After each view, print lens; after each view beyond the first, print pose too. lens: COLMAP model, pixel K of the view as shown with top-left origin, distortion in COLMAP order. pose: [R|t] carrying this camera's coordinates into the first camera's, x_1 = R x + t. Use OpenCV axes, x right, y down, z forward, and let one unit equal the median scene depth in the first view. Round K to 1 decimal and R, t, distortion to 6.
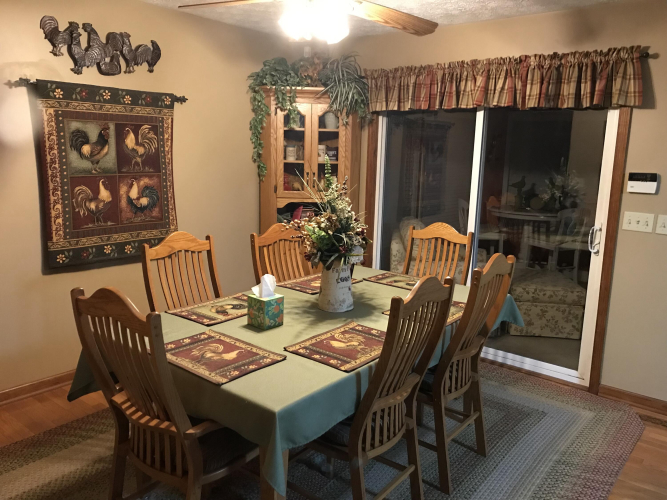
lens RADIAL K [[541.4, 0, 328.6], [0, 541.4, 244.0], [0, 0, 1]] dist [0.016759, -0.008855]
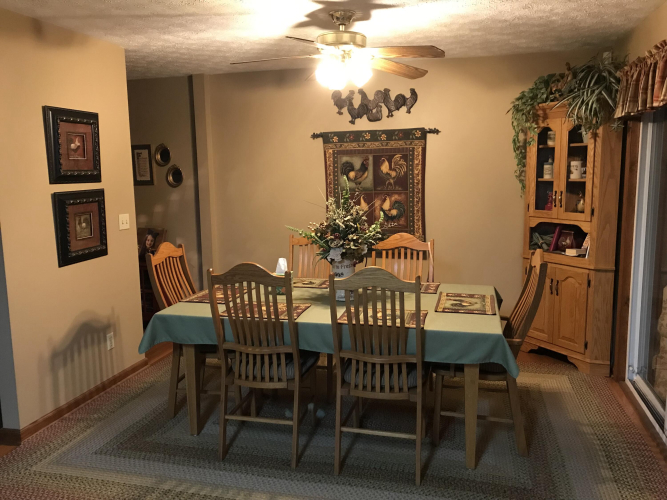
lens RADIAL K [[541.4, 0, 328.6], [0, 541.4, 244.0], [0, 0, 1]] dist [0.016759, -0.008855]
pose [[0.417739, 0.093702, -0.903722, 0.807105], [-0.123676, 0.991274, 0.045612, -0.044389], [0.900110, 0.092715, 0.425683, 0.315364]]
